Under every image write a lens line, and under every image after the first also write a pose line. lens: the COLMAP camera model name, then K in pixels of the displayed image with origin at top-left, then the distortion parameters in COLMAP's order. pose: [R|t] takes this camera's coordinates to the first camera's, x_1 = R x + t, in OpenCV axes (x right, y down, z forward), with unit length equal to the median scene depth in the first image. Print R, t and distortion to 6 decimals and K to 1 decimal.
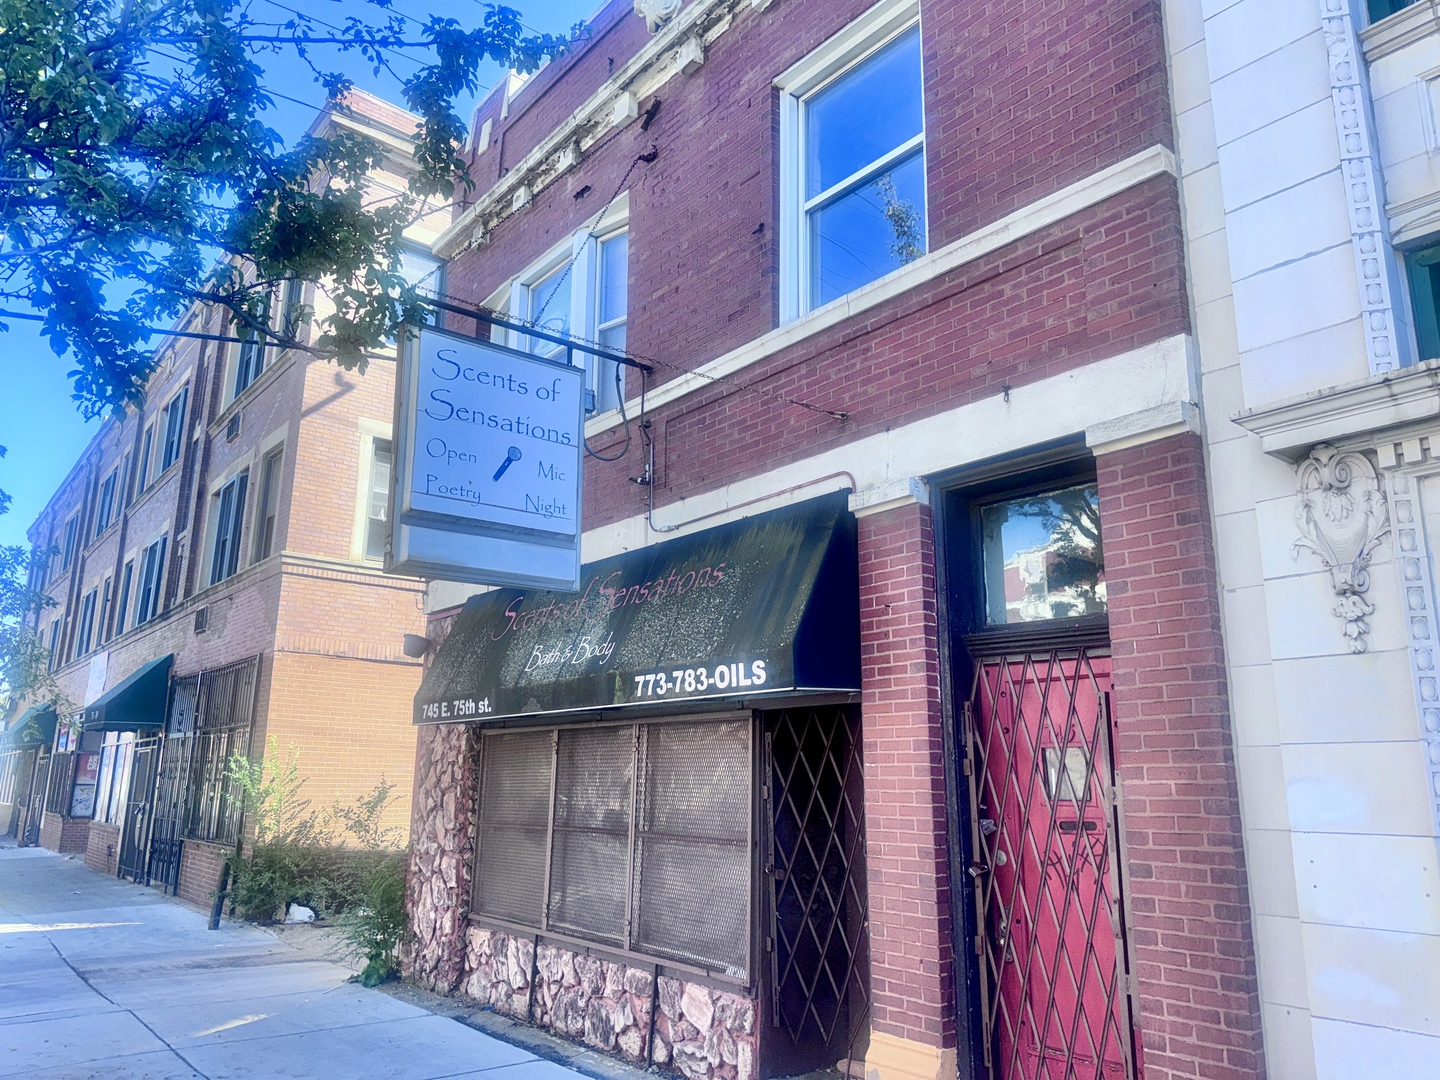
lens RADIAL K [[1001.2, 0, 723.4], [0, 1001.2, 549.0], [0, 0, 1]] dist [0.150087, -0.286097]
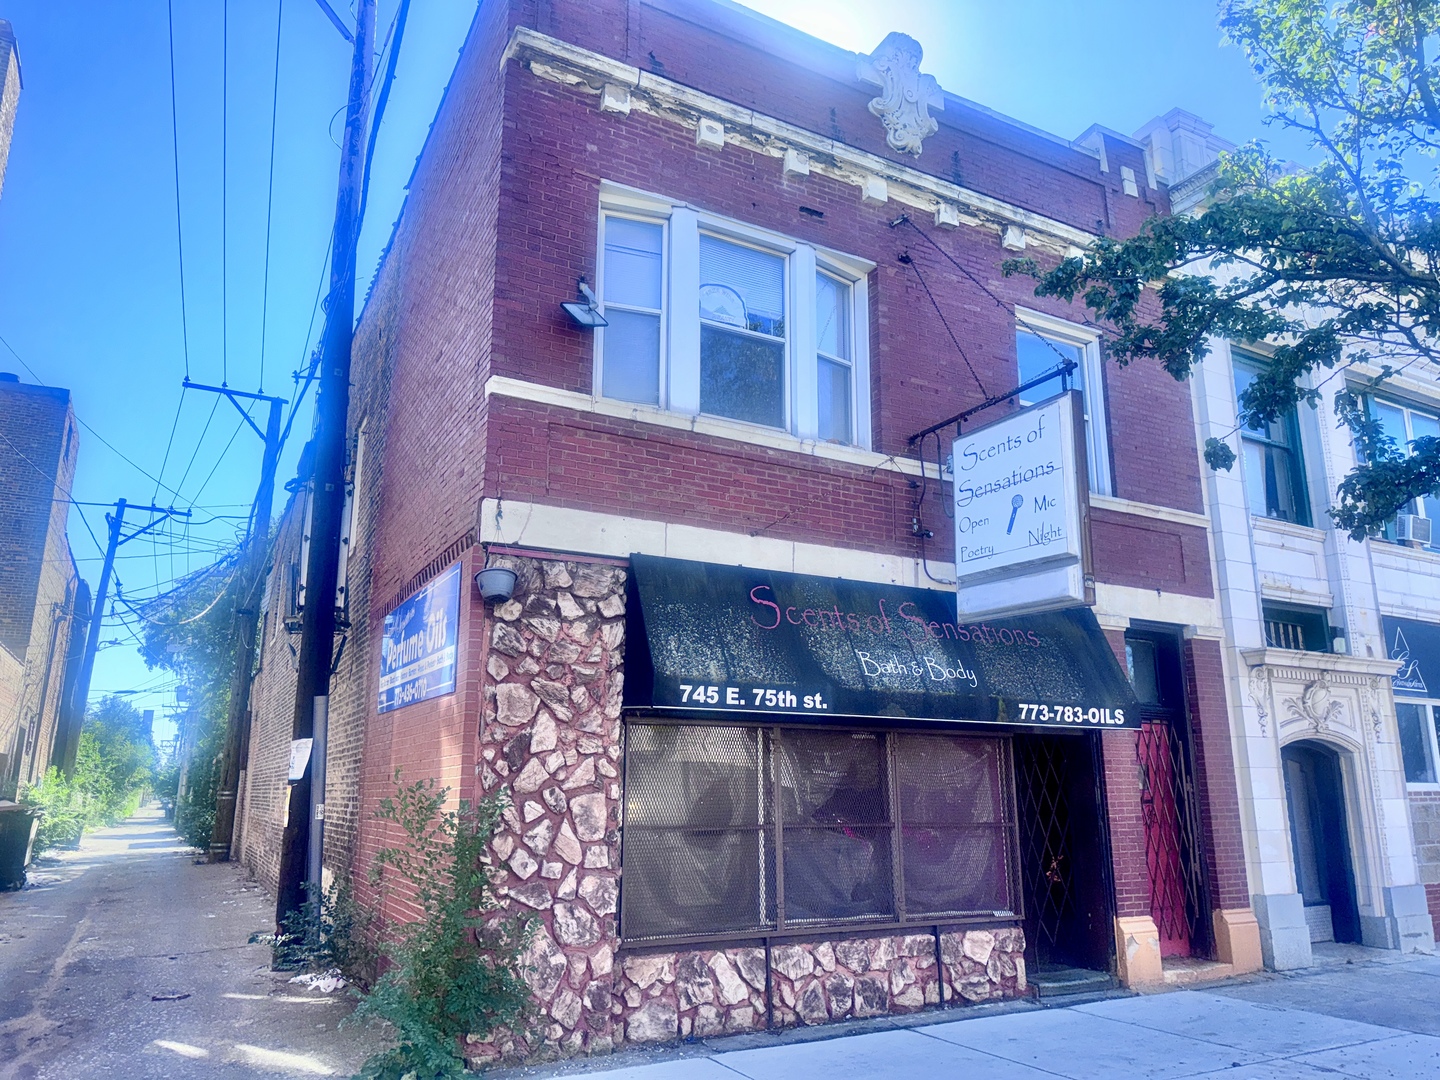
lens RADIAL K [[1001.2, 0, 723.4], [0, 1001.2, 549.0], [0, 0, 1]] dist [0.150087, -0.286097]
pose [[0.188637, 0.215871, 0.958027, -1.511880], [-0.219341, 0.960158, -0.173163, 0.251309], [-0.957239, -0.177470, 0.228470, 1.113375]]
